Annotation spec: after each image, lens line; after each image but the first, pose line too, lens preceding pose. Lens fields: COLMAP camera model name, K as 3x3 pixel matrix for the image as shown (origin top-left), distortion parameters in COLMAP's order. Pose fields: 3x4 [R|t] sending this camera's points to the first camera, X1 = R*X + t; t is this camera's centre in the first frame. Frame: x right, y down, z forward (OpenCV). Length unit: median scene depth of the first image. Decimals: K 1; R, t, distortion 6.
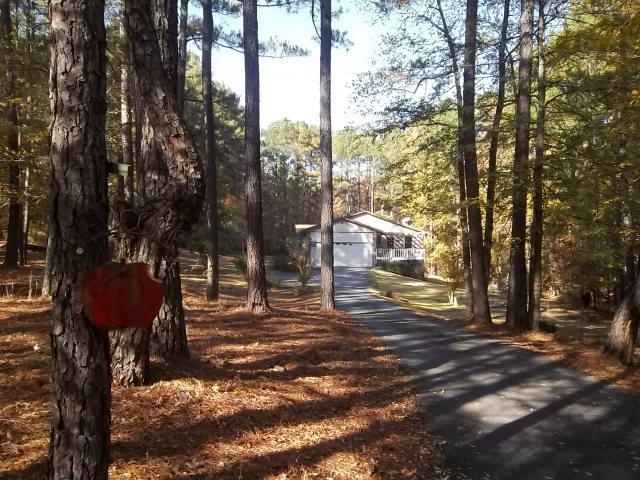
lens RADIAL K [[548.3, 0, 319.2], [0, 548.3, 242.2], [0, 0, 1]] dist [-0.001866, 0.052504]
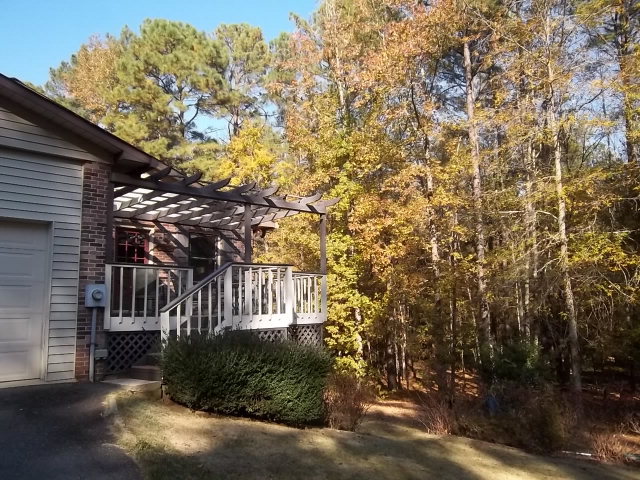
lens RADIAL K [[548.3, 0, 319.2], [0, 548.3, 242.2], [0, 0, 1]] dist [-0.001866, 0.052504]
pose [[0.770771, 0.063100, 0.633980, 0.049664], [0.016584, 0.992759, -0.118972, 0.025658], [-0.636897, 0.102214, 0.764143, 0.840197]]
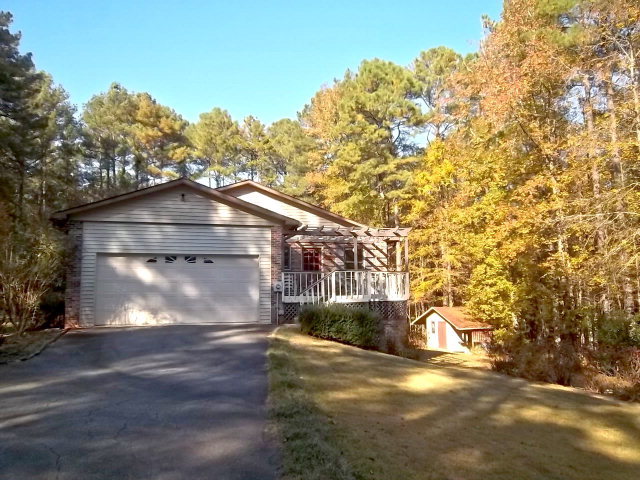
lens RADIAL K [[548.3, 0, 319.2], [0, 548.3, 242.2], [0, 0, 1]] dist [-0.001866, 0.052504]
pose [[0.975835, 0.004380, 0.218463, 0.049754], [0.016299, 0.995555, -0.092762, 0.025814], [-0.217898, 0.094081, 0.971426, 0.647301]]
